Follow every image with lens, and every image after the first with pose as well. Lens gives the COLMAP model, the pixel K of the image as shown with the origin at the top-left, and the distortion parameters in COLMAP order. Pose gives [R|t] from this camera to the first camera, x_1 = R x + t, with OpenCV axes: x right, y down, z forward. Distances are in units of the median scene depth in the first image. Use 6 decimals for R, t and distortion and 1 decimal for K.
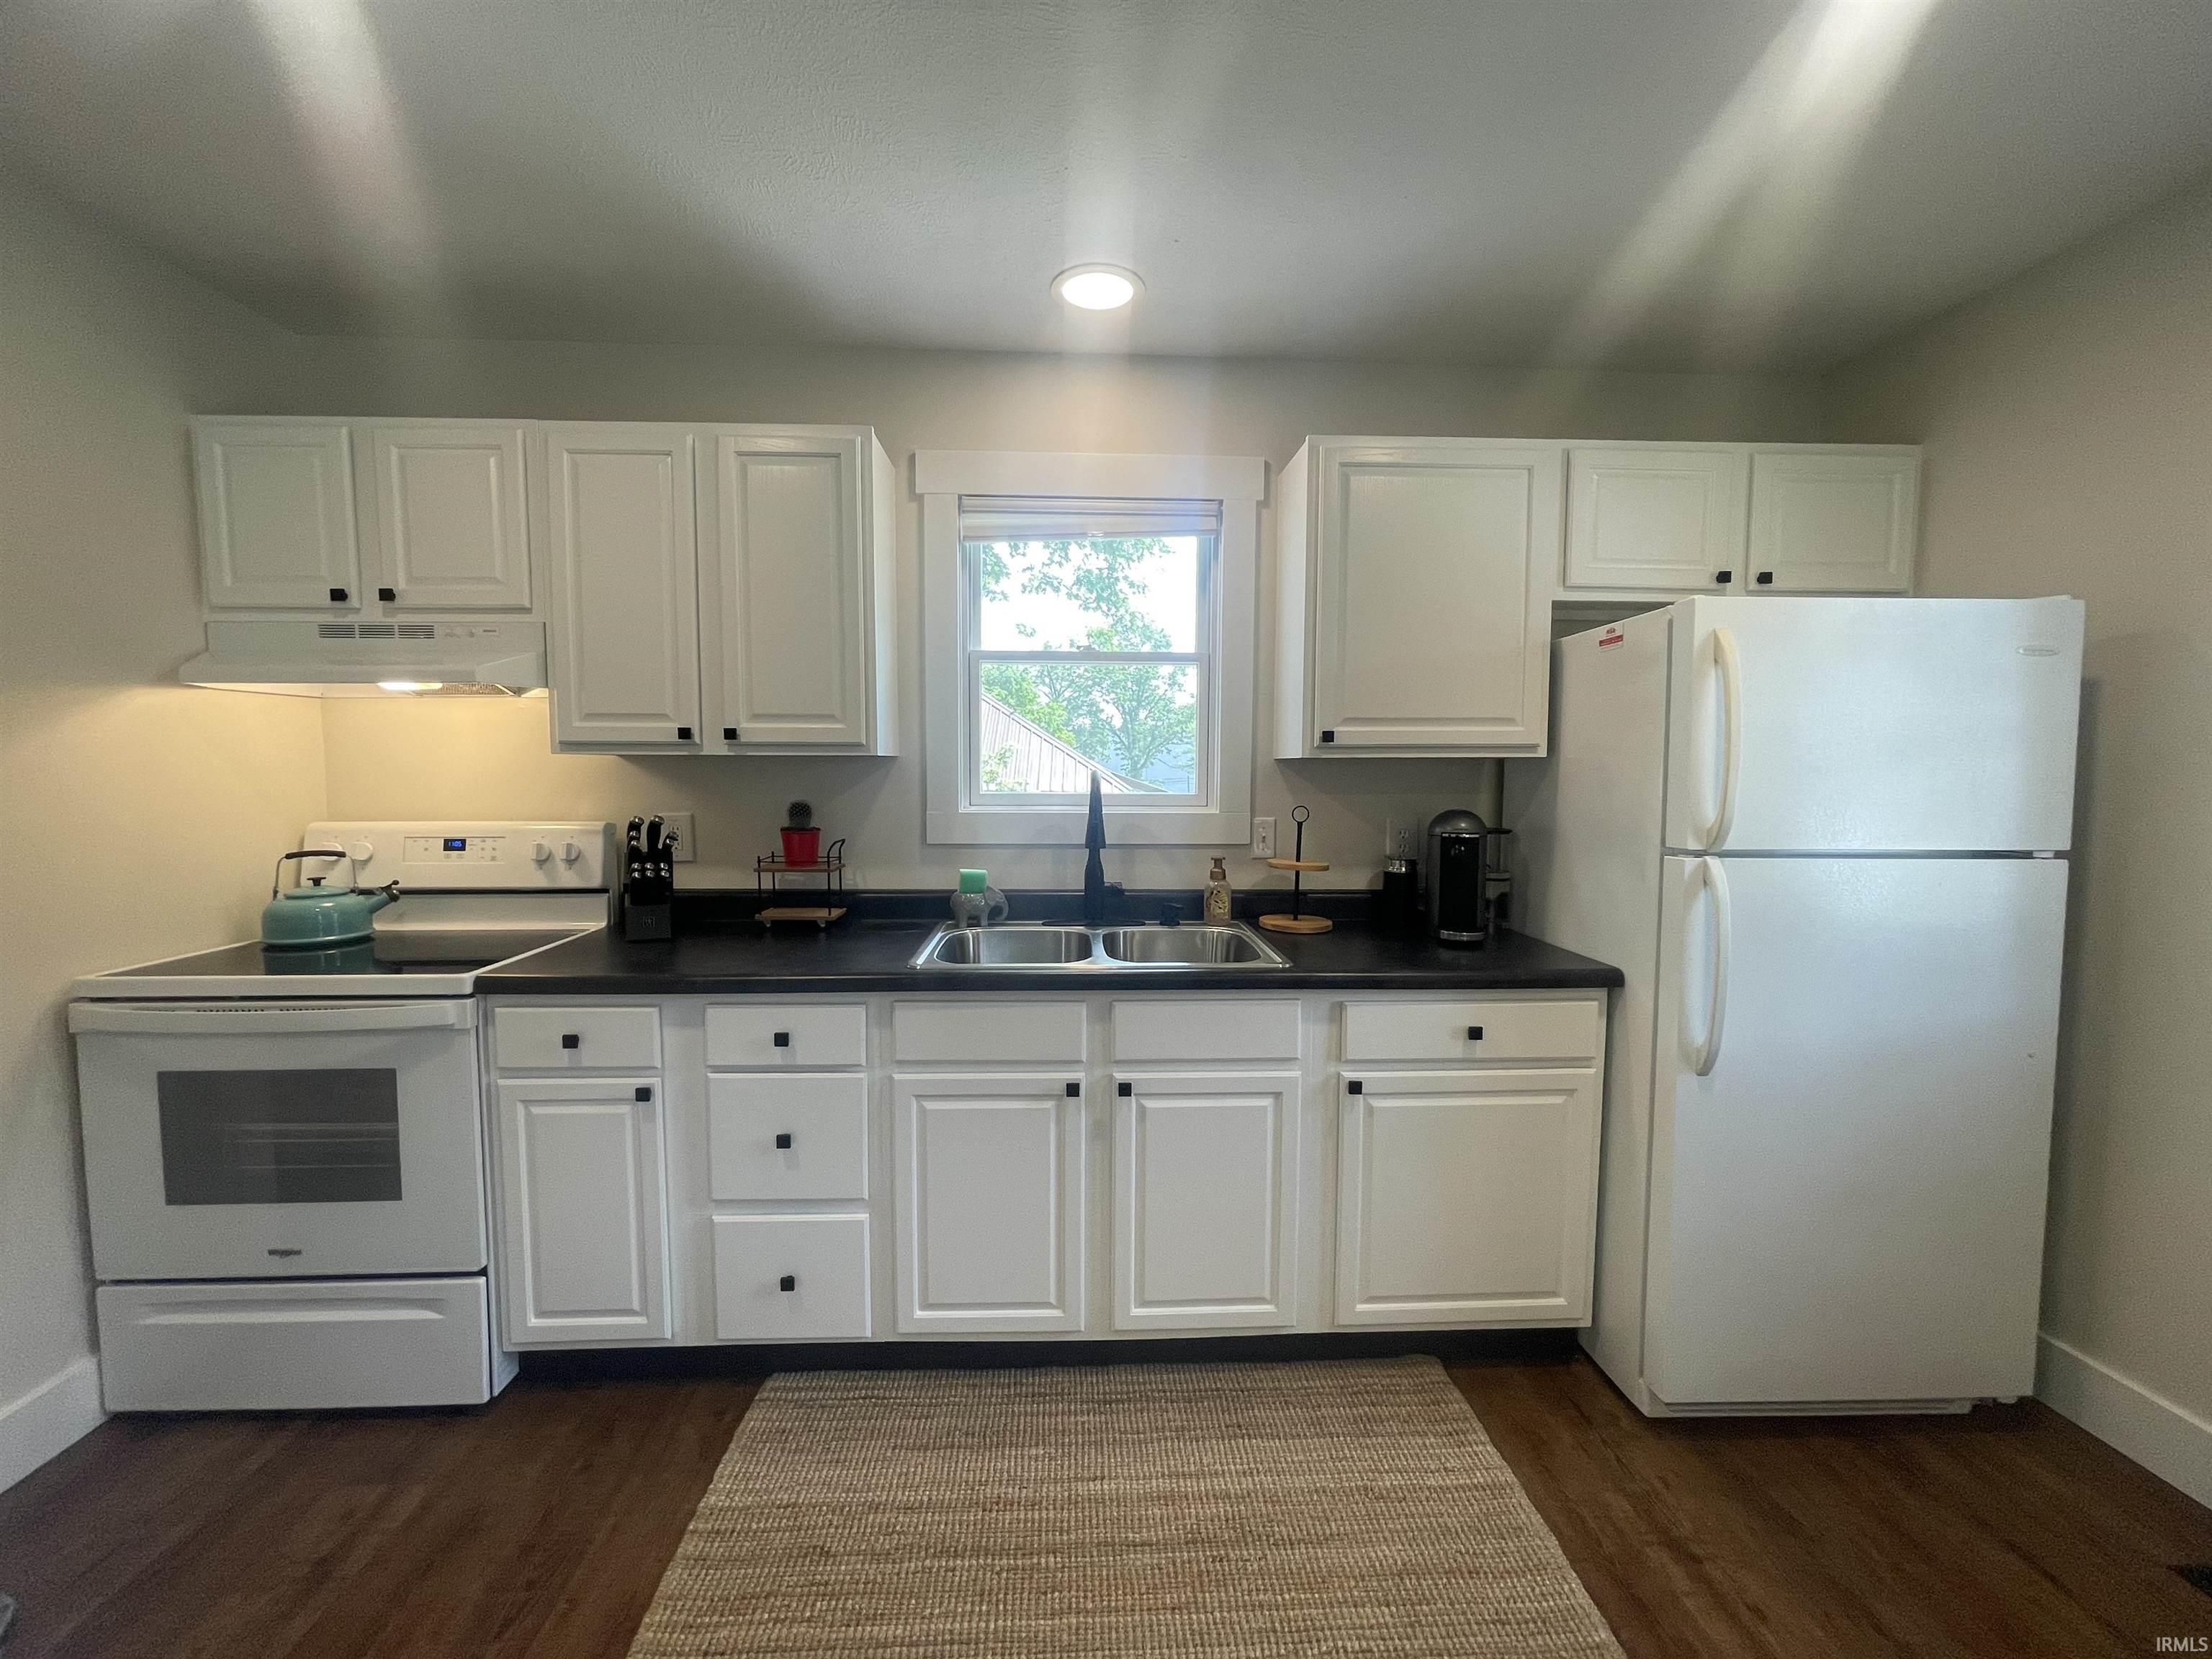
lens RADIAL K [[892.4, 0, 1102.1], [0, 892.4, 824.7], [0, 0, 1]] dist [-0.001099, -0.000485]
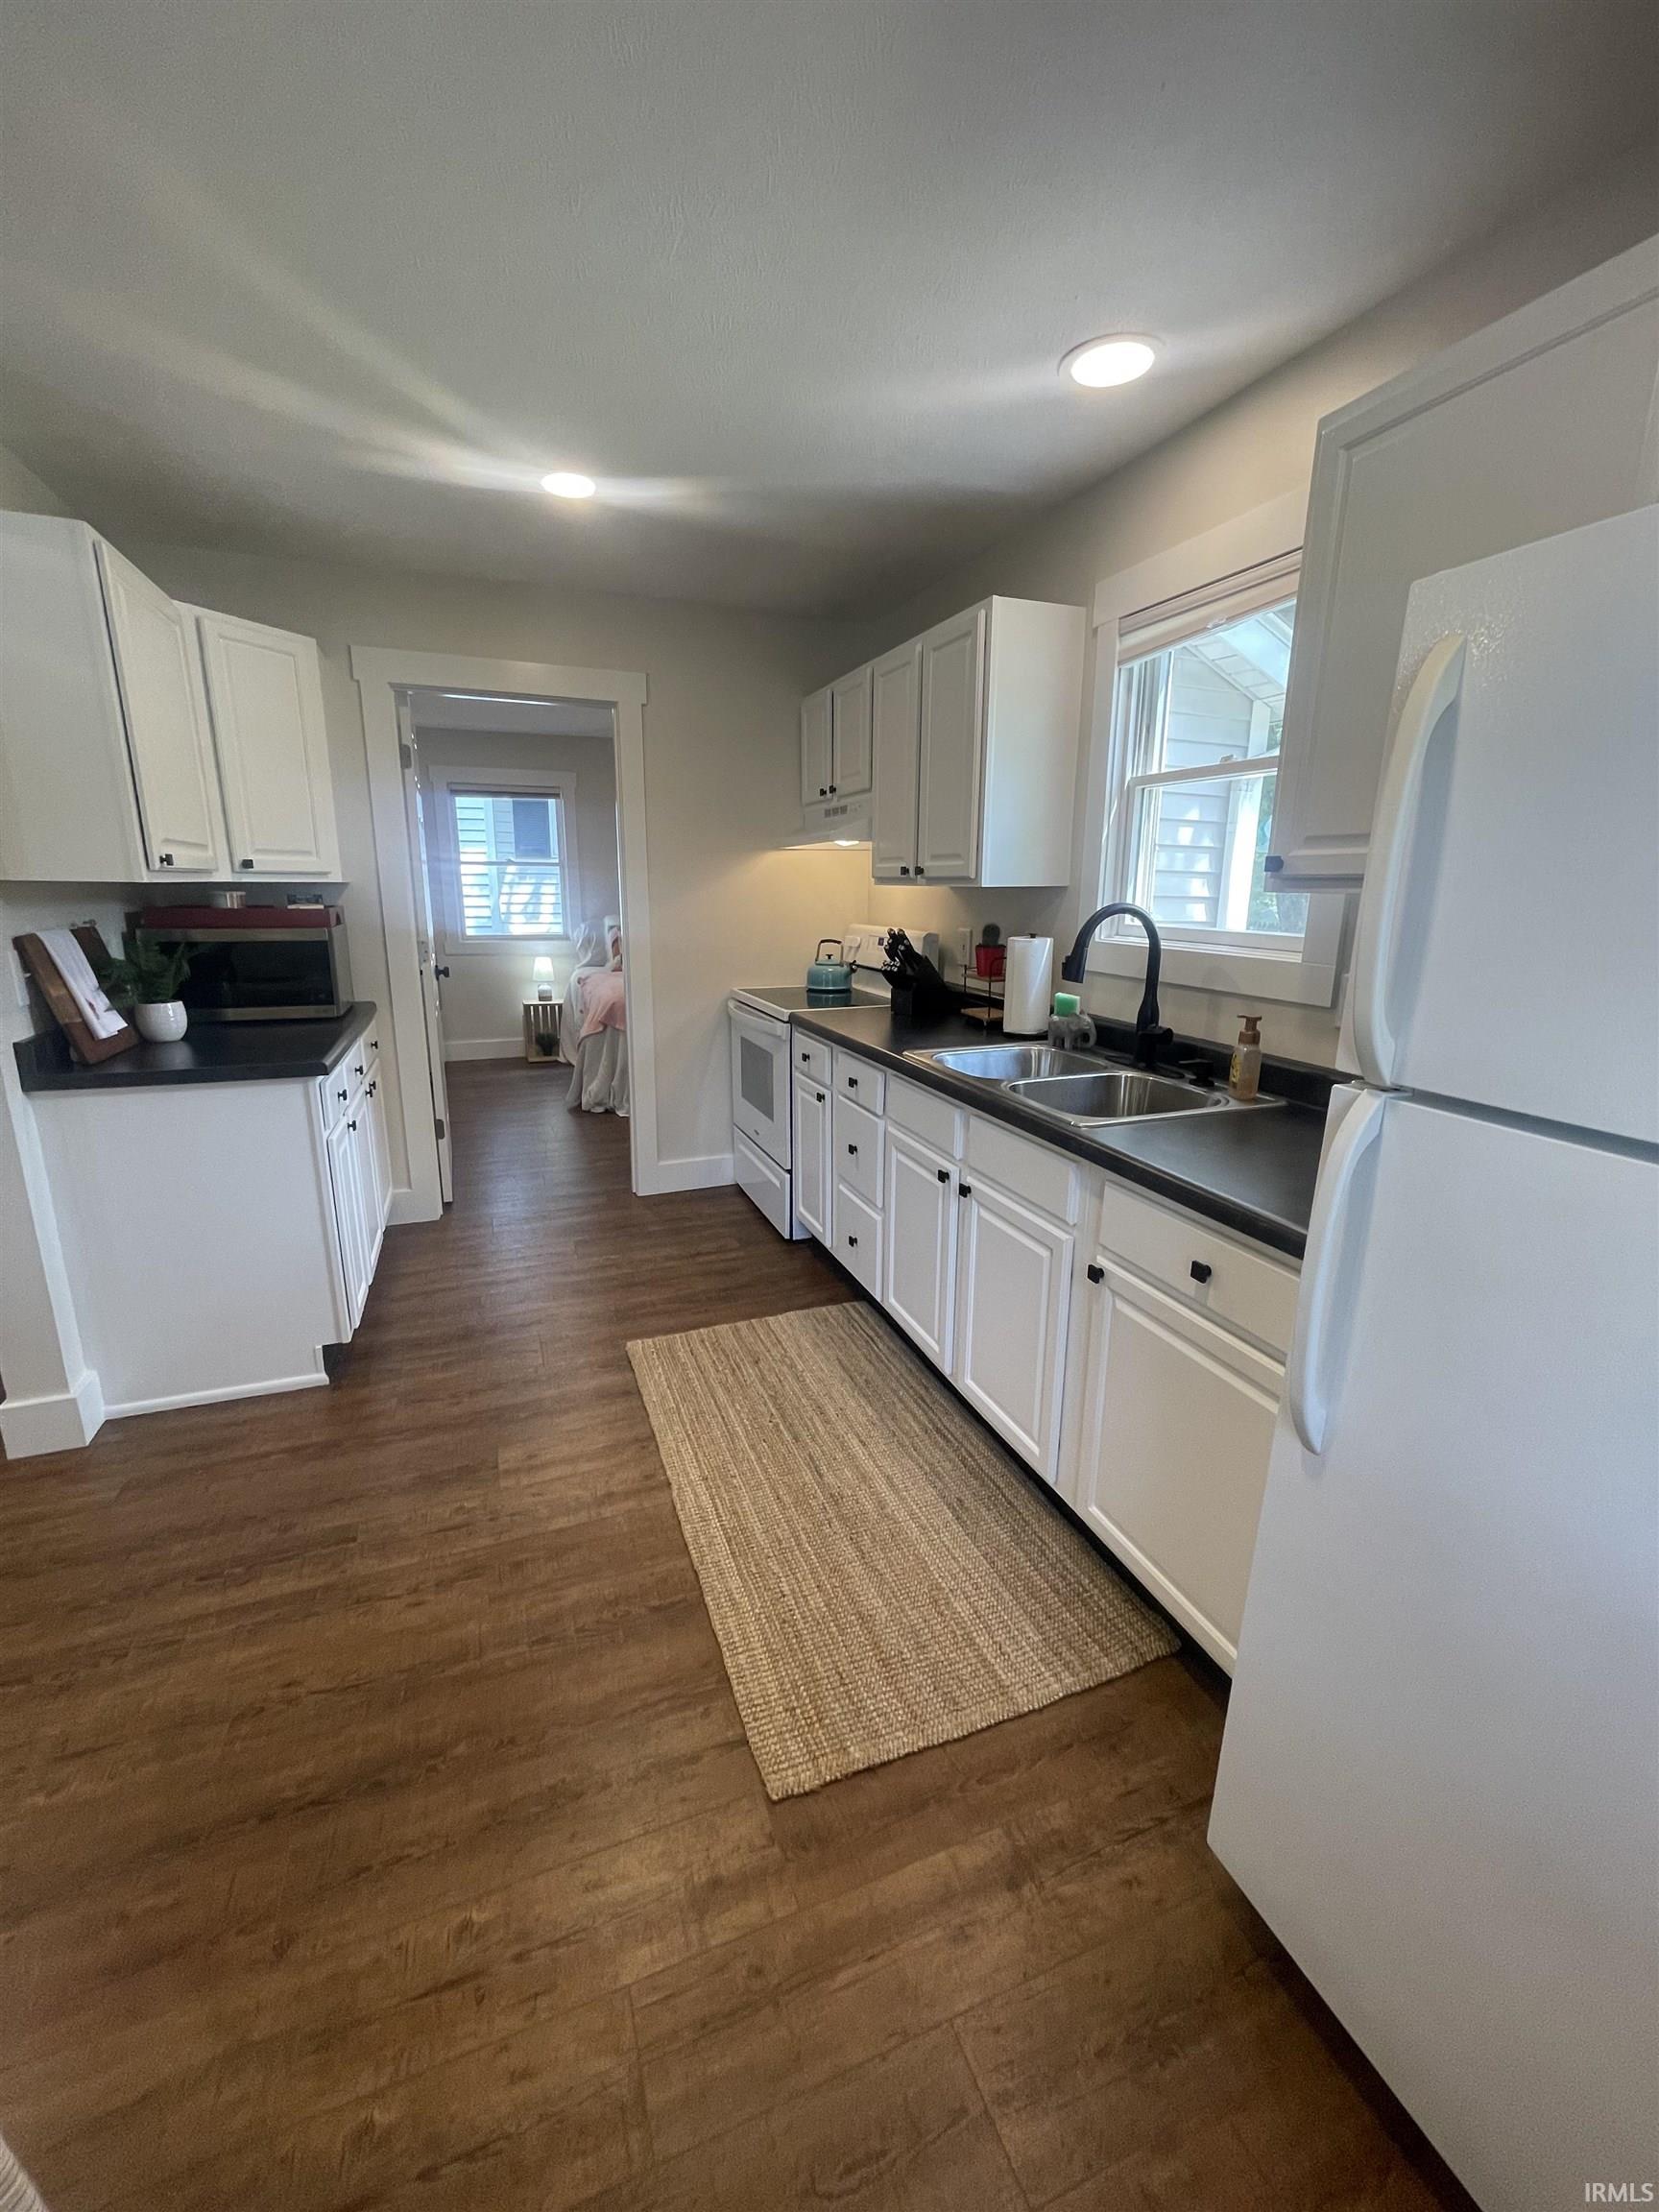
lens RADIAL K [[892.4, 0, 828.4], [0, 892.4, 1099.9], [0, 0, 1]] dist [-0.001099, -0.000485]
pose [[0.320596, 0.224725, -0.920172, 0.969276], [-0.068380, 0.974405, 0.214146, -0.045739], [0.944745, -0.005733, 0.327757, 0.455971]]
